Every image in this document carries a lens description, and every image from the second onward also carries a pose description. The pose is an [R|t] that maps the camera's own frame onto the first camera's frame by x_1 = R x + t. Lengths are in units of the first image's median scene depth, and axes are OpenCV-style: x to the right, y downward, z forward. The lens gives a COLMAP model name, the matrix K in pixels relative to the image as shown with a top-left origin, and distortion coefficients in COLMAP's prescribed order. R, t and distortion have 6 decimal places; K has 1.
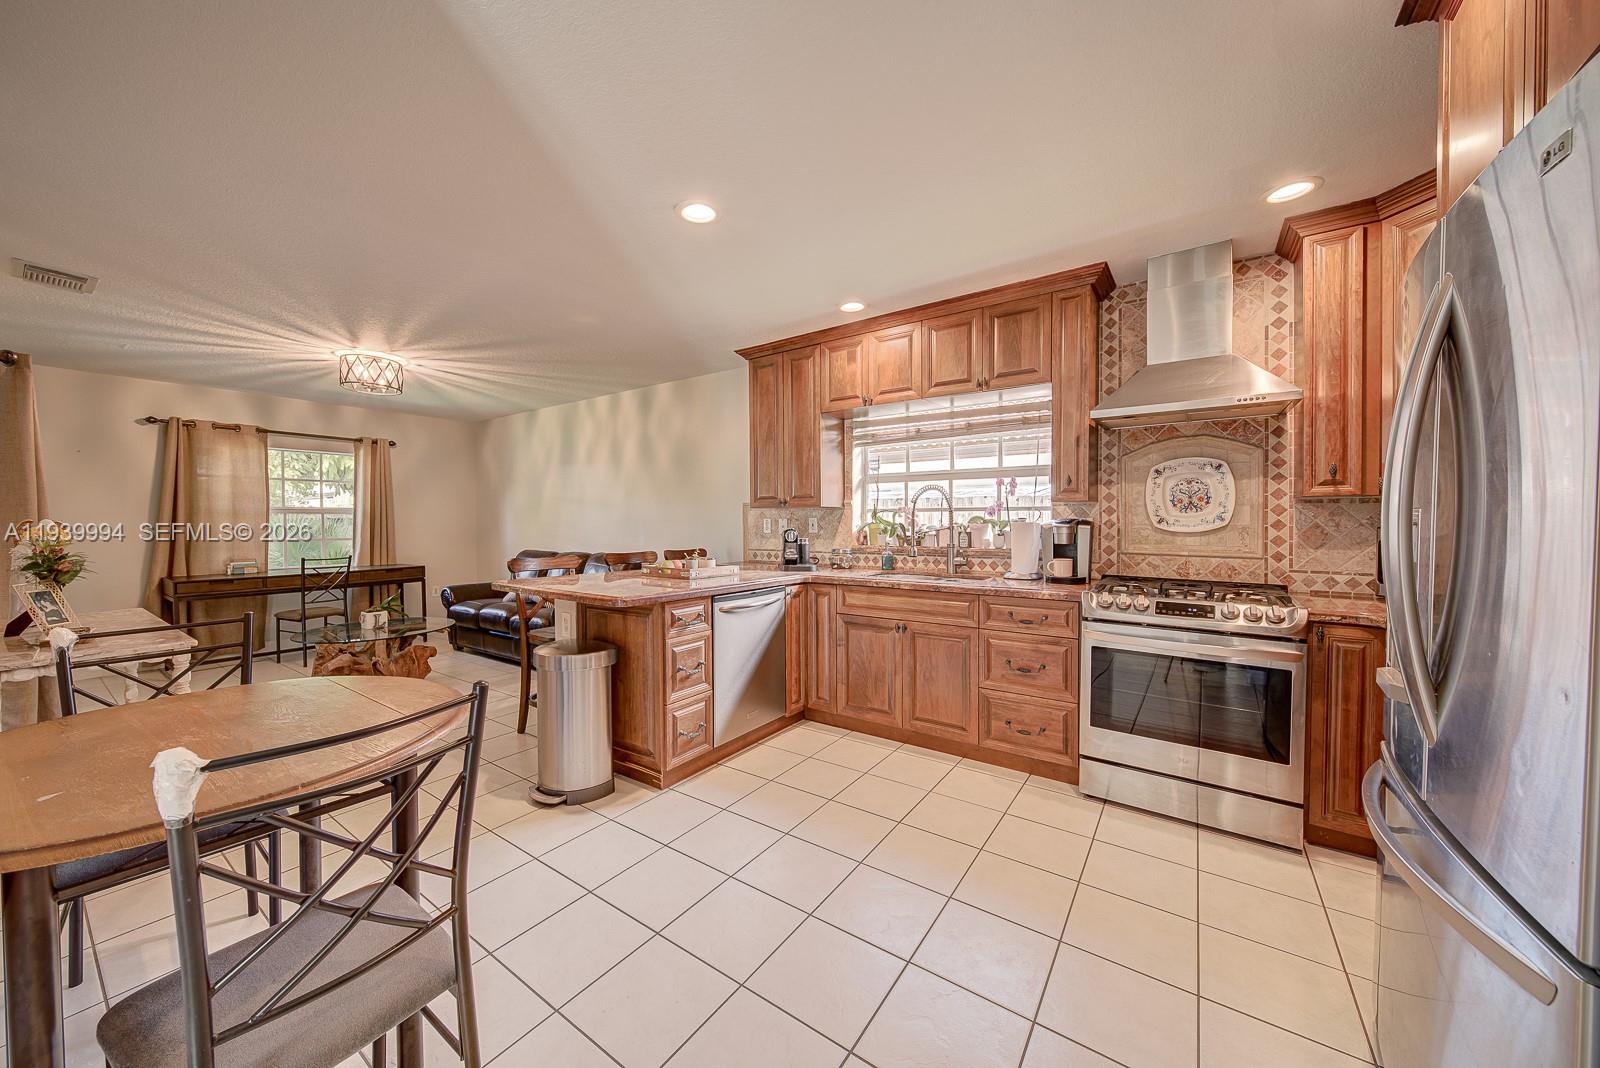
lens RADIAL K [[566.0, 0, 805.7], [0, 566.0, 532.0], [0, 0, 1]] dist [-0.000761, -0.000252]
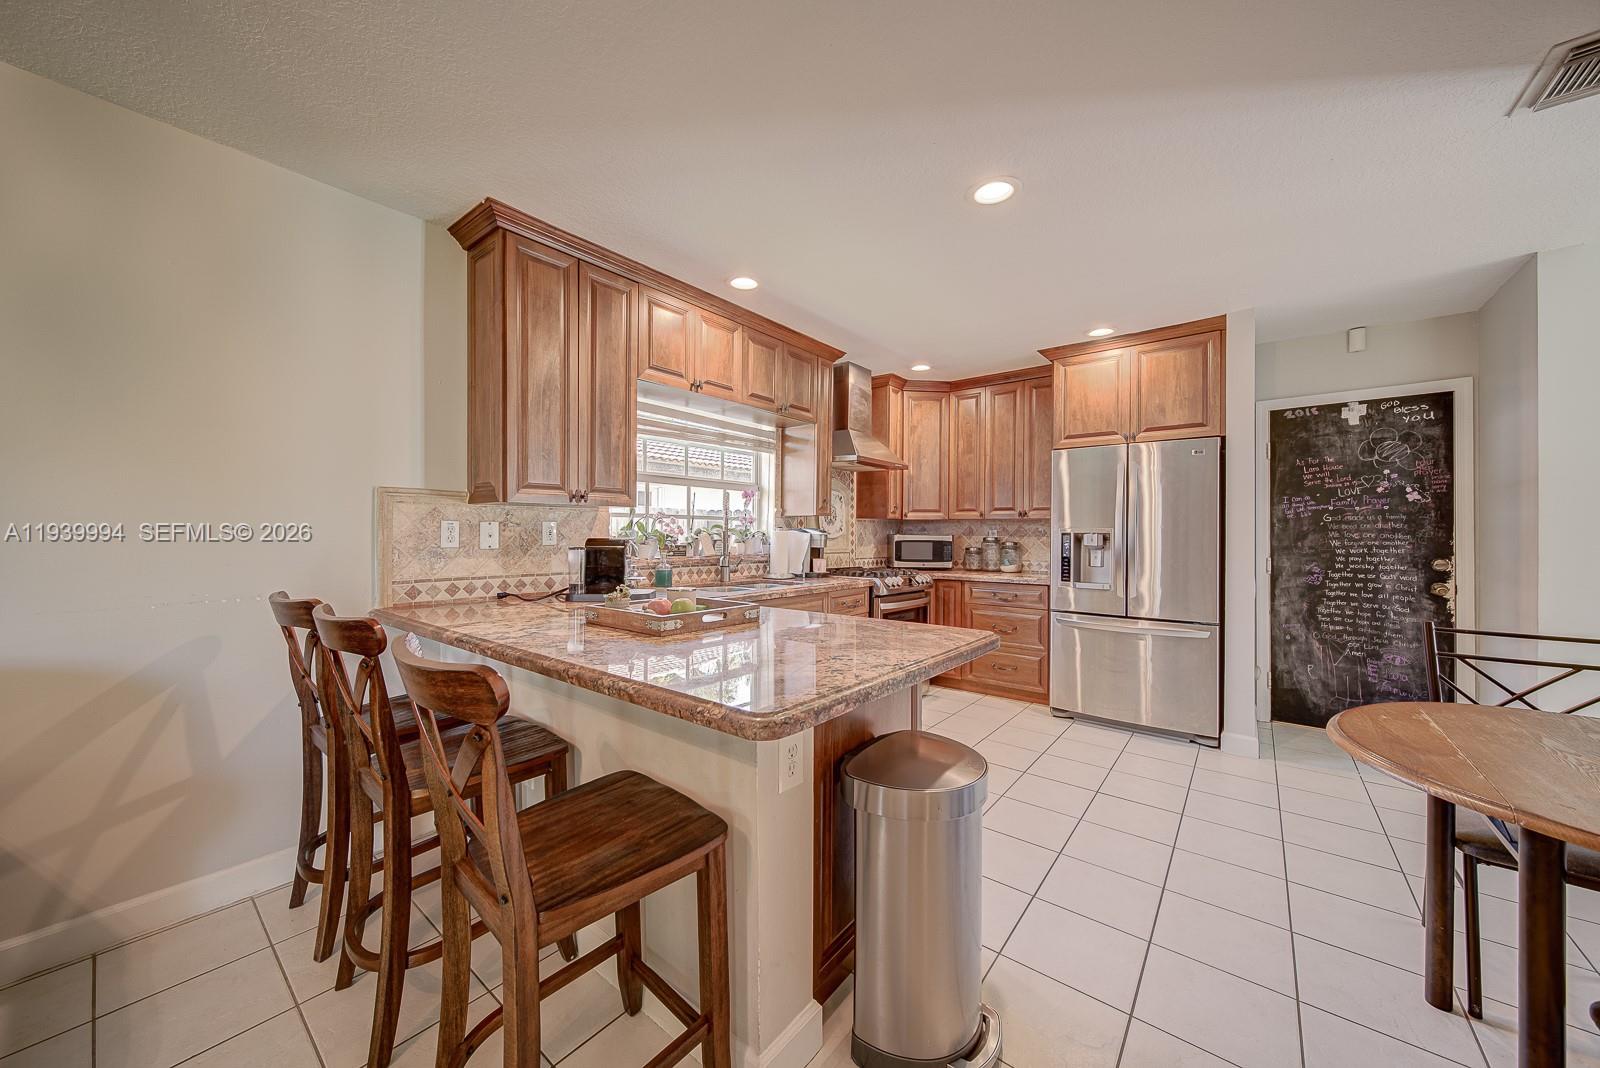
lens RADIAL K [[566.0, 0, 805.7], [0, 566.0, 532.0], [0, 0, 1]] dist [-0.000761, -0.000252]
pose [[0.064488, 0.008402, 0.997883, -0.577220], [0.018790, 0.999777, -0.009632, -0.001365], [-0.997742, 0.019371, 0.064316, 0.629184]]
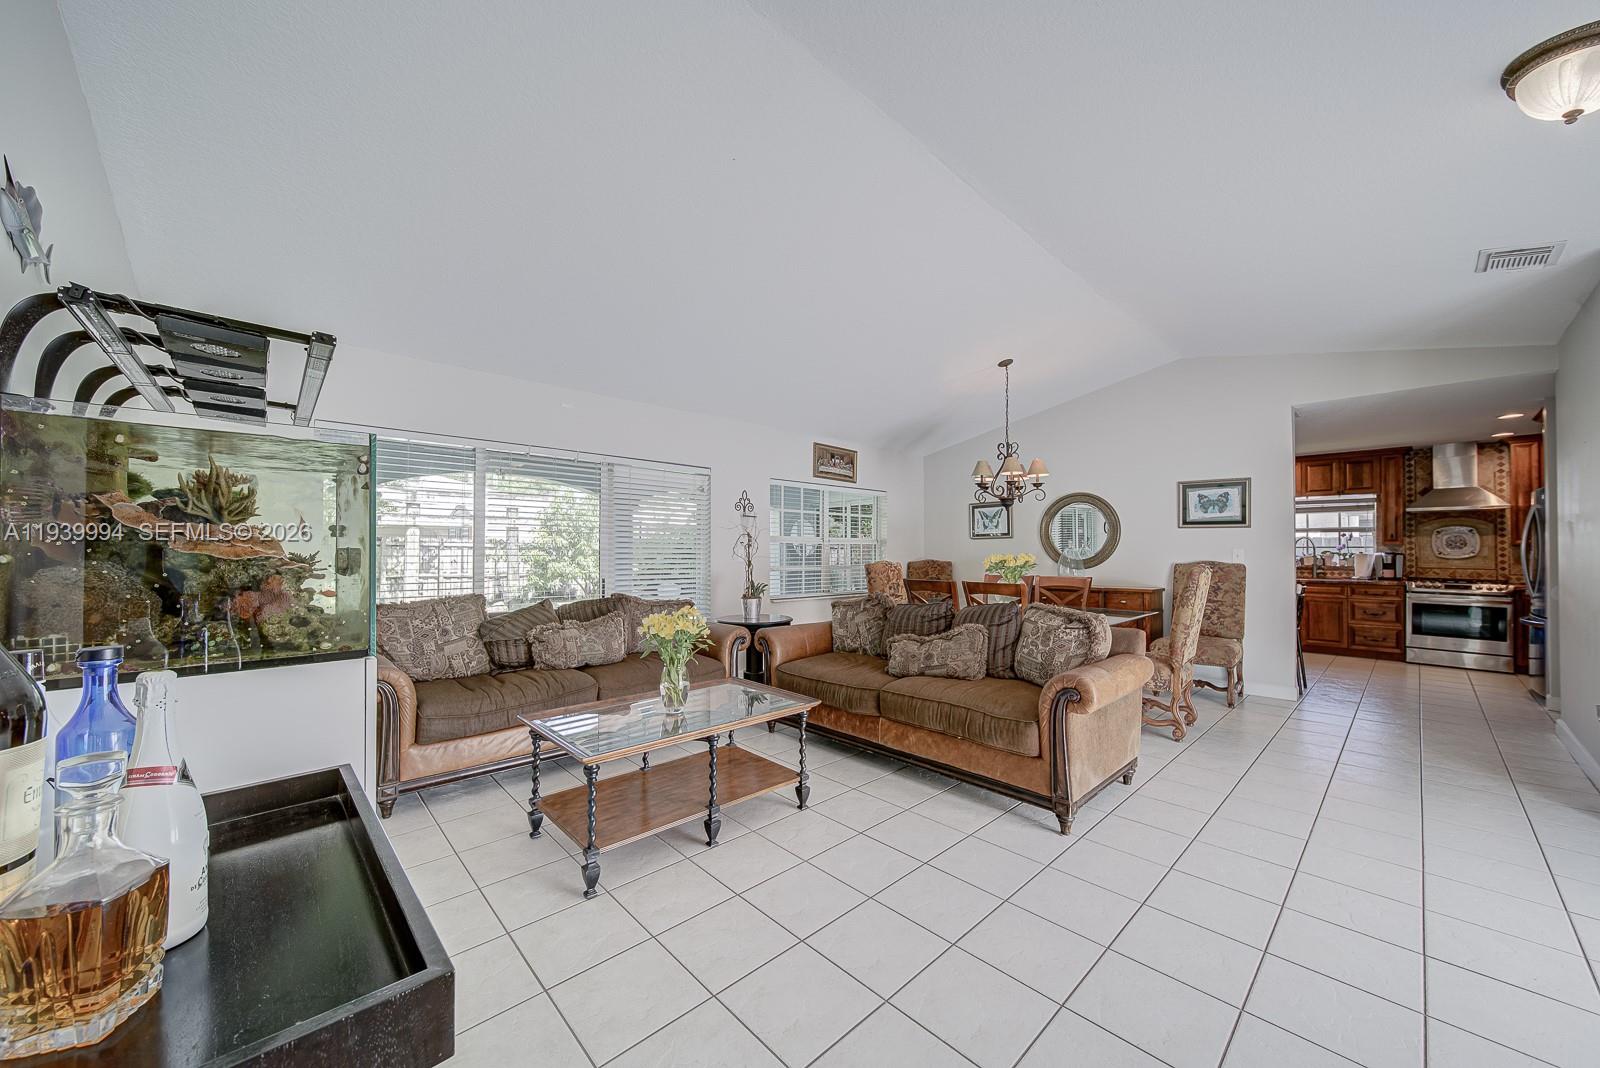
lens RADIAL K [[575.0, 0, 797.6], [0, 575.0, 545.7], [0, 0, 1]] dist [0.000436, 0.000044]
pose [[0.977224, 0.001694, -0.212201, -0.941296], [-0.007635, 0.999601, -0.027181, 0.021458], [0.212071, 0.028182, 0.976848, -1.211960]]
